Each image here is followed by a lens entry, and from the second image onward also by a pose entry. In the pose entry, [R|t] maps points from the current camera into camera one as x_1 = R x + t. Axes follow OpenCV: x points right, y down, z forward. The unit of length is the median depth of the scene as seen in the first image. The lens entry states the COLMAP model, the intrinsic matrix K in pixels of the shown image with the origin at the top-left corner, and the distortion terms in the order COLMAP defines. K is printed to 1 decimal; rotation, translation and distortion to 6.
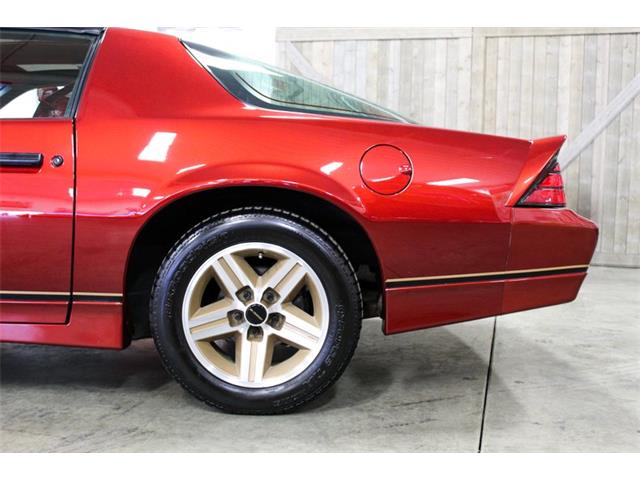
lens RADIAL K [[700.7, 0, 320.0], [0, 700.7, 240.0], [0, 0, 1]] dist [-0.109394, 0.144006]
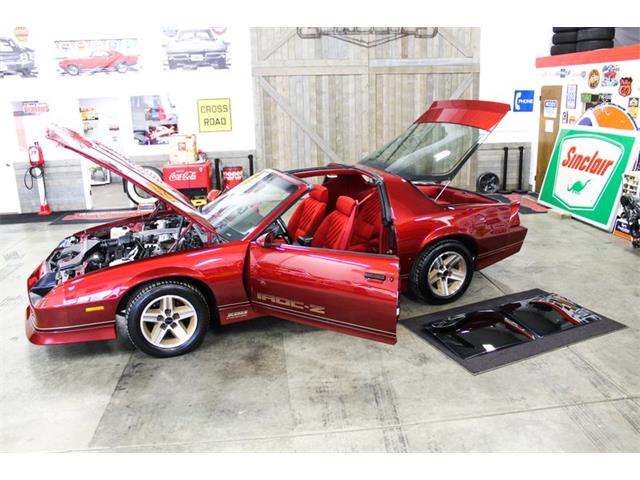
lens RADIAL K [[540.2, 0, 320.0], [0, 540.2, 240.0], [0, 0, 1]] dist [-0.158215, 0.147657]
pose [[0.932104, -0.142523, 0.332969, -1.210453], [0.073351, 0.974555, 0.211809, -0.511125], [-0.354685, -0.173004, 0.918841, -0.850321]]
